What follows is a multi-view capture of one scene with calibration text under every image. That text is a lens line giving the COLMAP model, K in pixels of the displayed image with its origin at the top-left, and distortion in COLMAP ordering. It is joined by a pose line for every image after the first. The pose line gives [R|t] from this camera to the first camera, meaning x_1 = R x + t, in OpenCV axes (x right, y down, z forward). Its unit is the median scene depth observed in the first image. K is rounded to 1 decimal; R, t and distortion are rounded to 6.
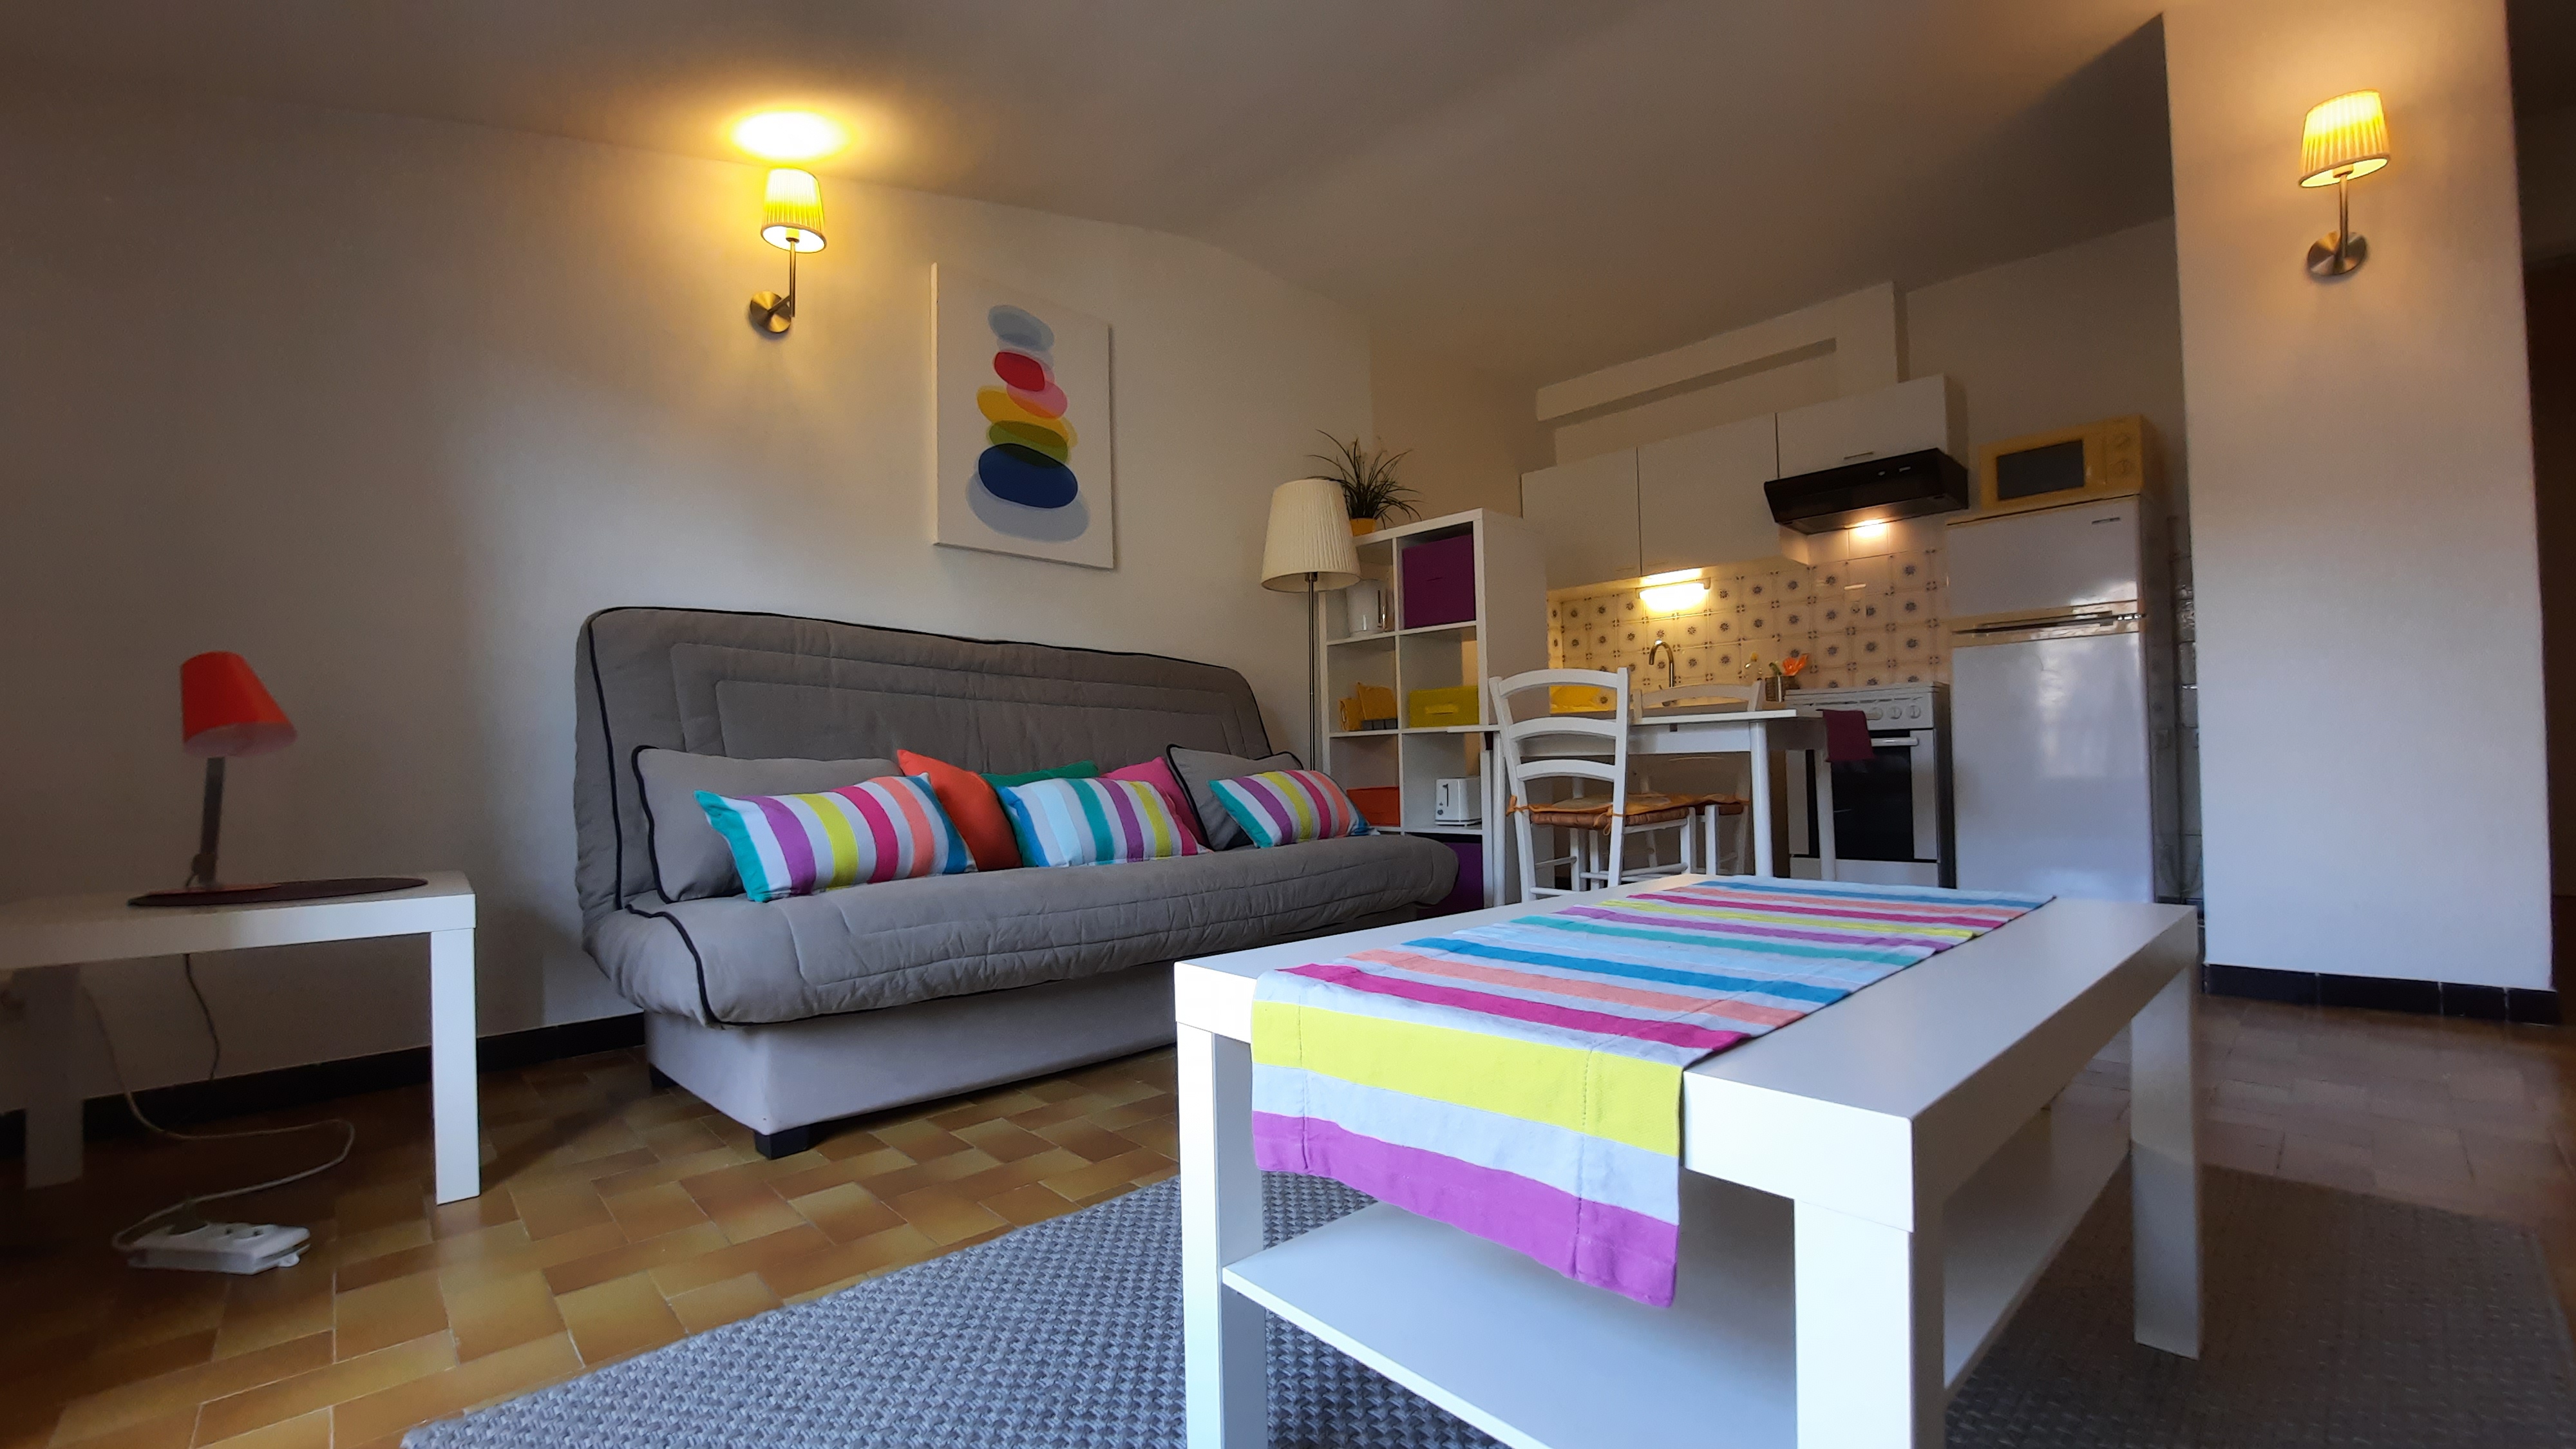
lens RADIAL K [[1023.3, 0, 1253.5], [0, 1023.3, 752.4], [0, 0, 1]] dist [-0.017858, -0.001608]
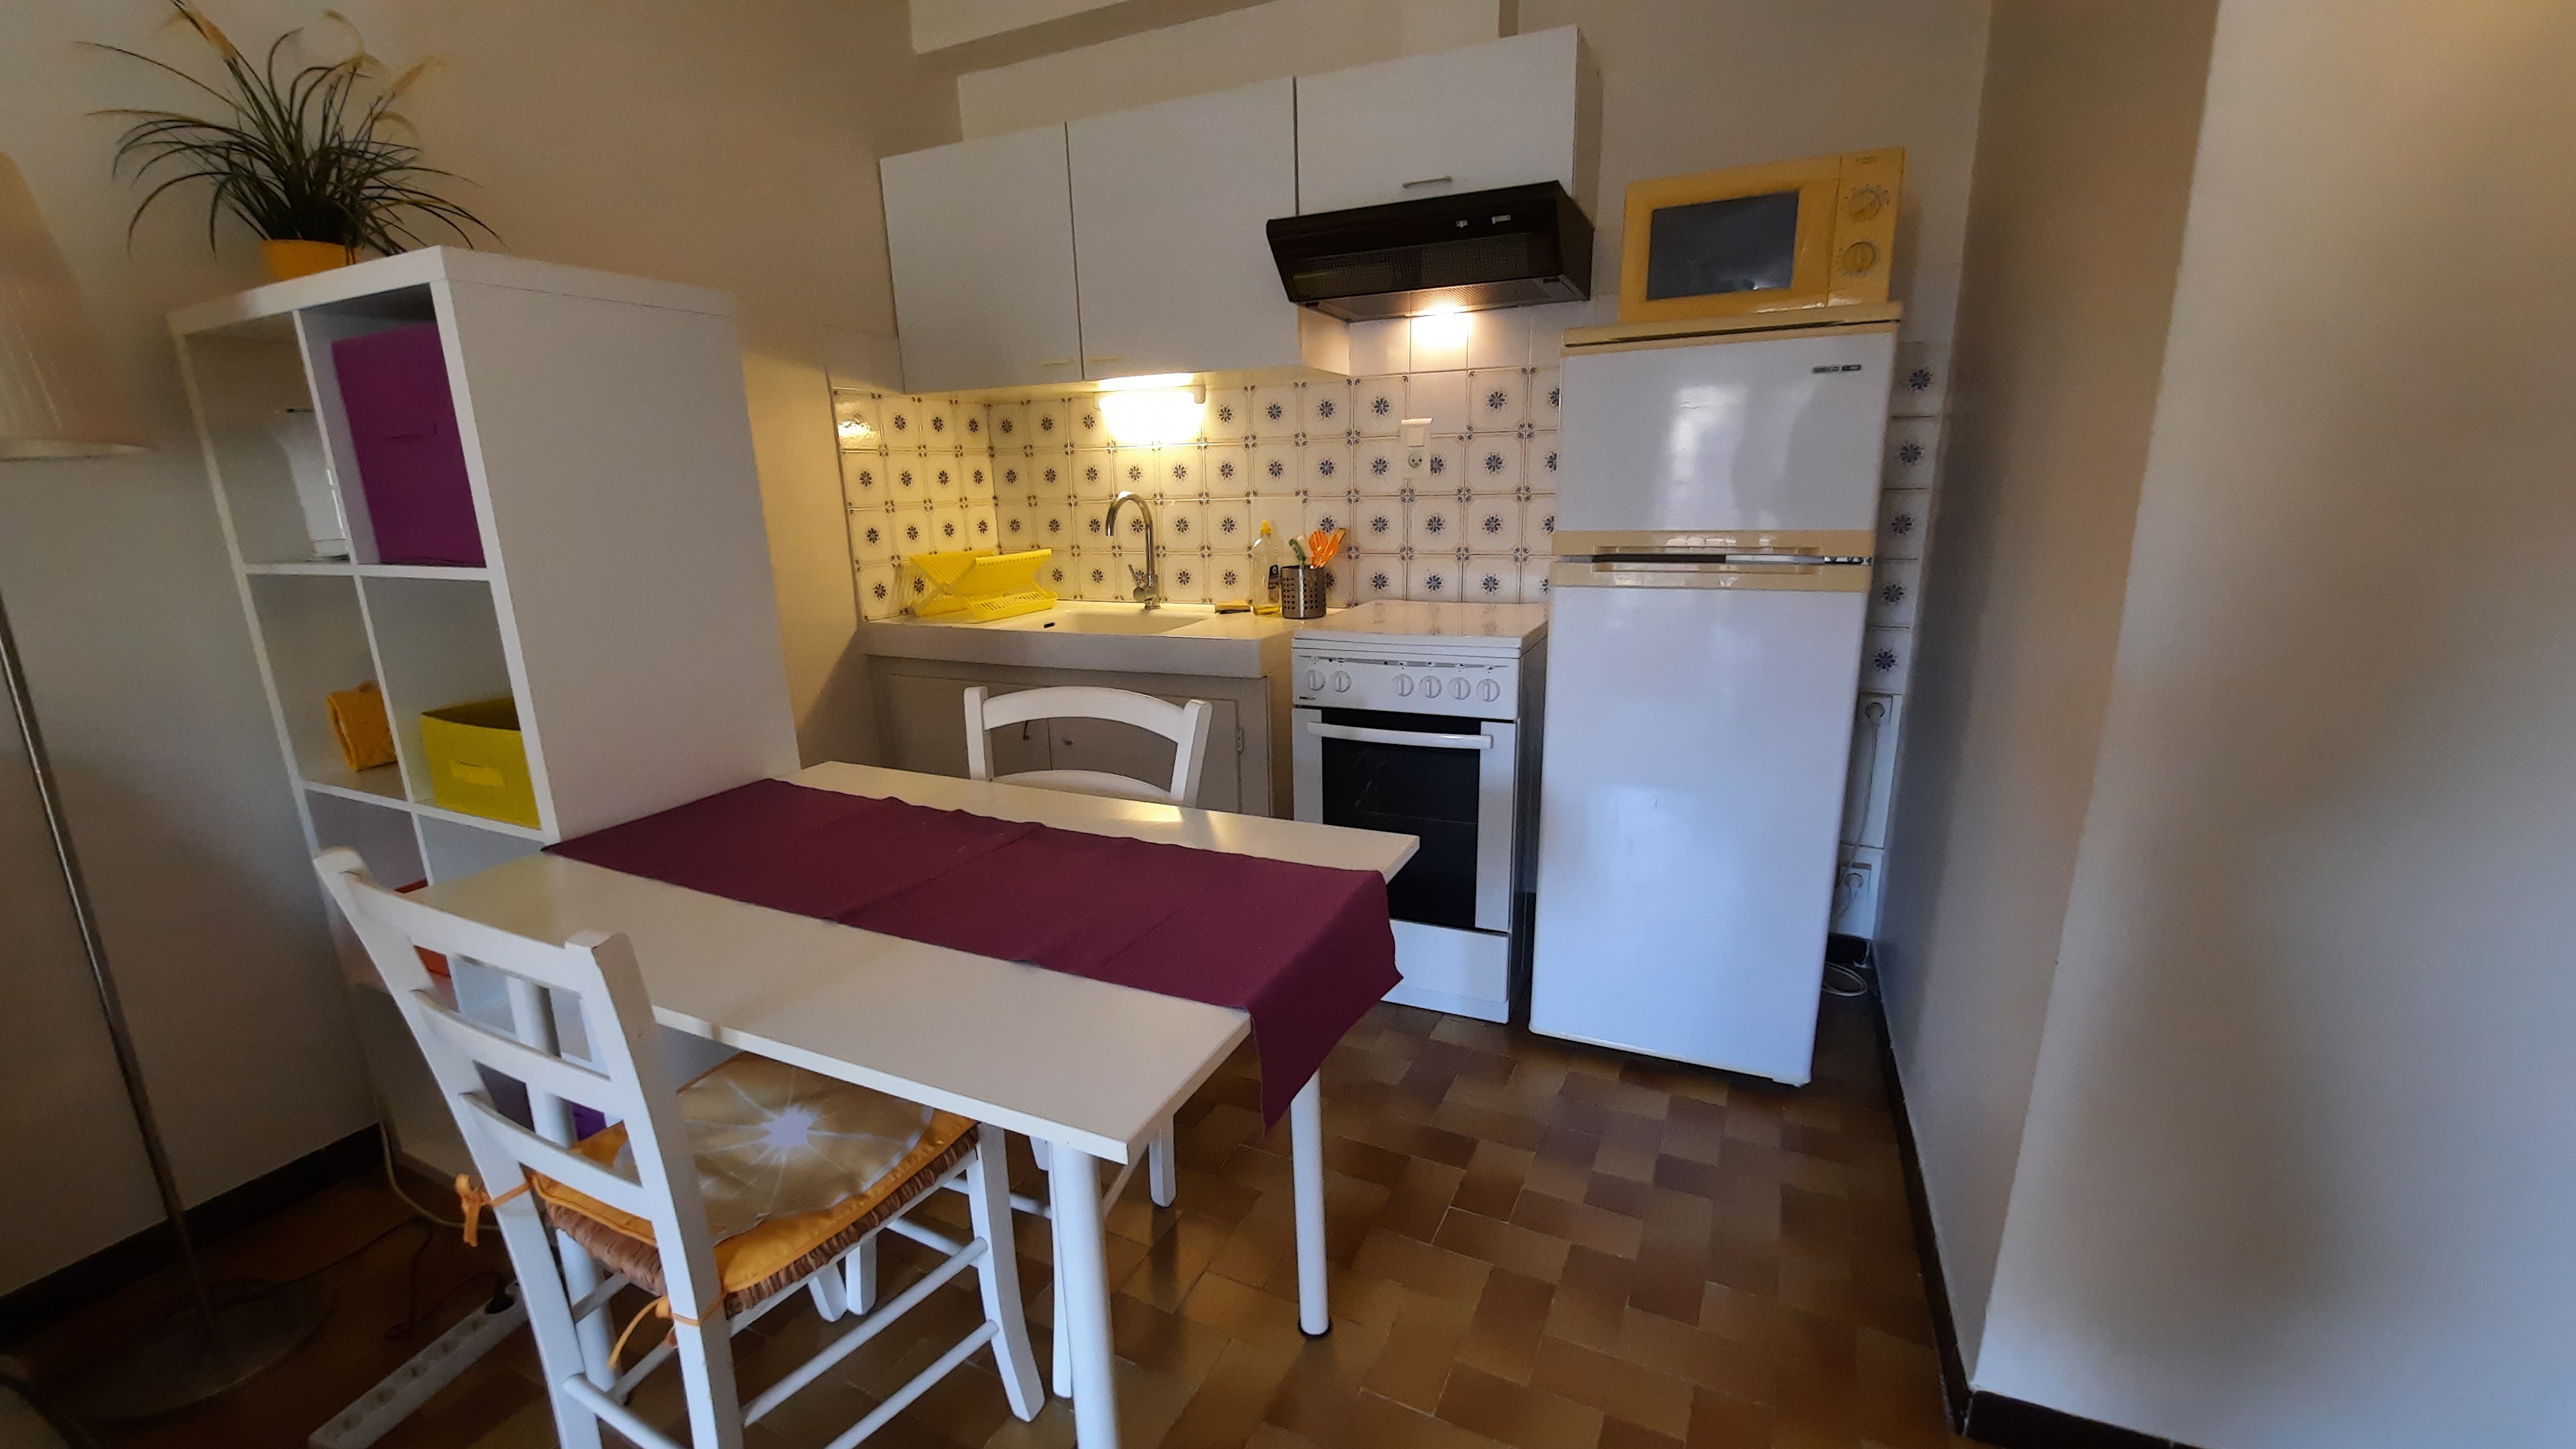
lens RADIAL K [[1023.3, 0, 1266.7], [0, 1023.3, 741.8], [0, 0, 1]] dist [-0.017858, -0.001608]
pose [[0.932537, -0.087197, 0.350388, 0.271986], [-0.003052, 0.968464, 0.249133, -0.125309], [-0.361062, -0.233395, 0.902863, 0.427280]]
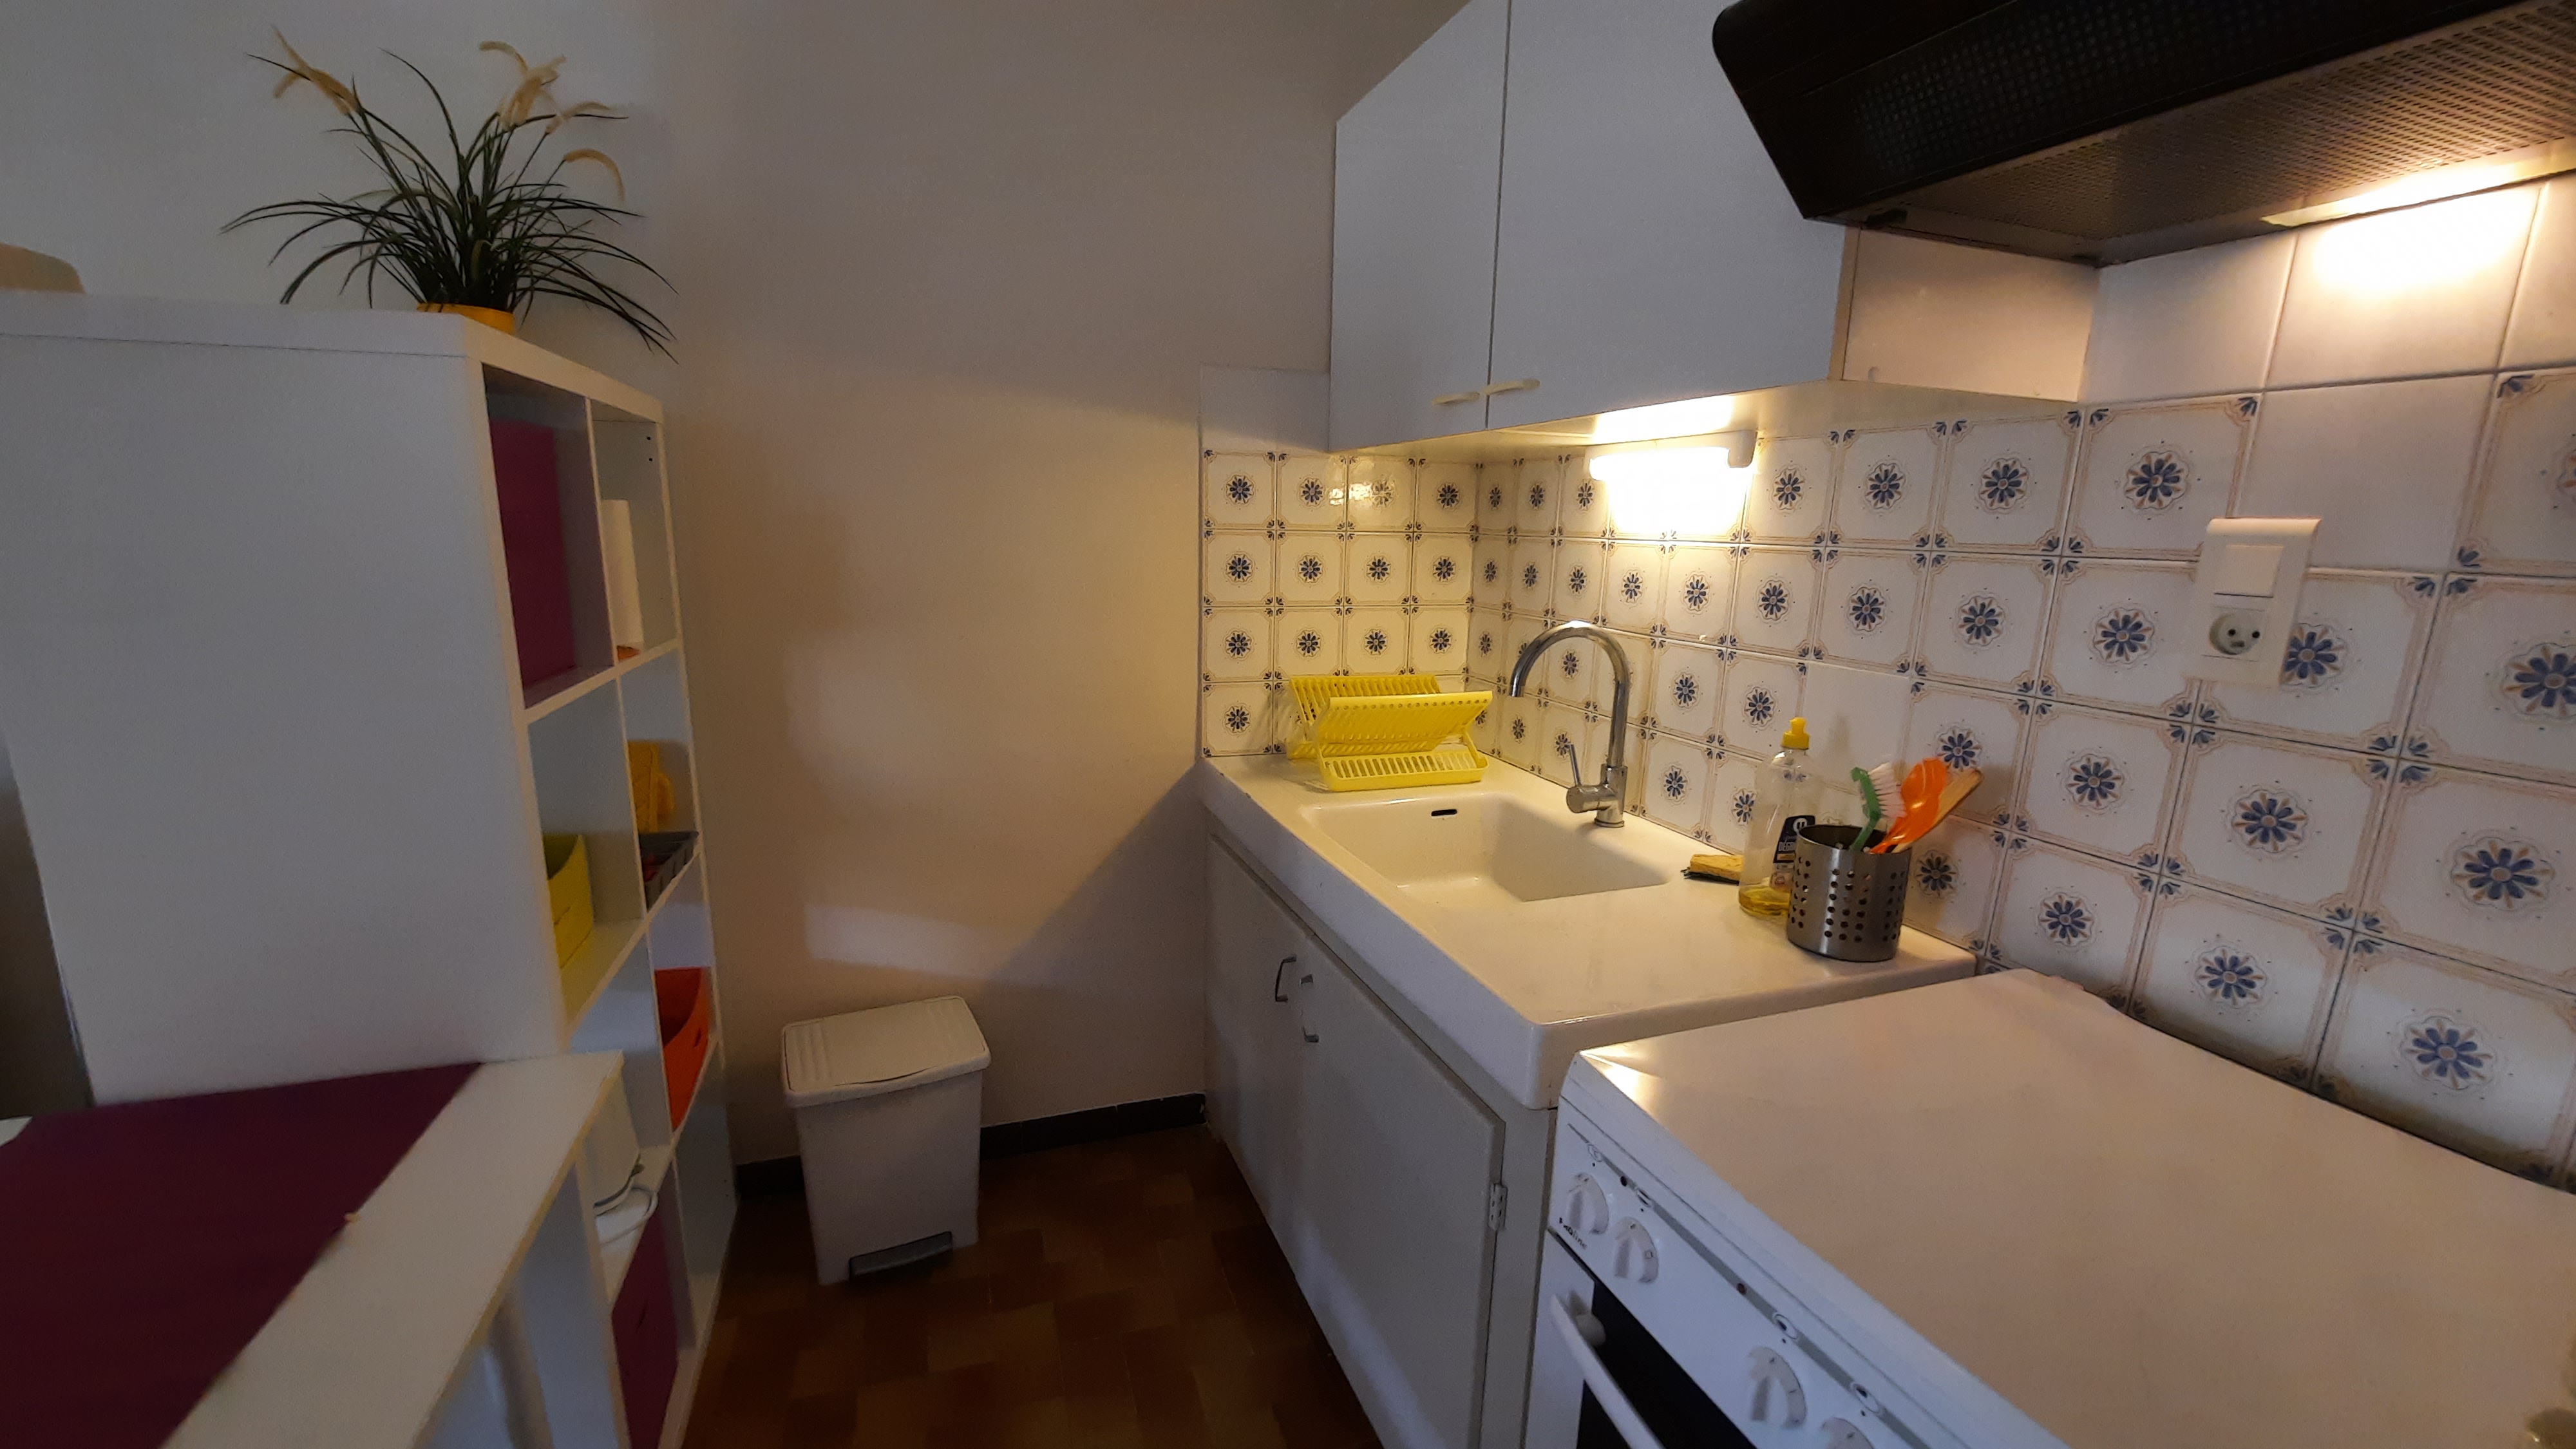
lens RADIAL K [[1023.3, 0, 1275.4], [0, 1023.3, 744.9], [0, 0, 1]] dist [-0.017858, -0.001608]
pose [[0.905988, 0.132007, -0.402194, 0.482607], [-0.039678, 0.972431, 0.229789, -0.153510], [0.421440, -0.192228, 0.886249, 0.700992]]
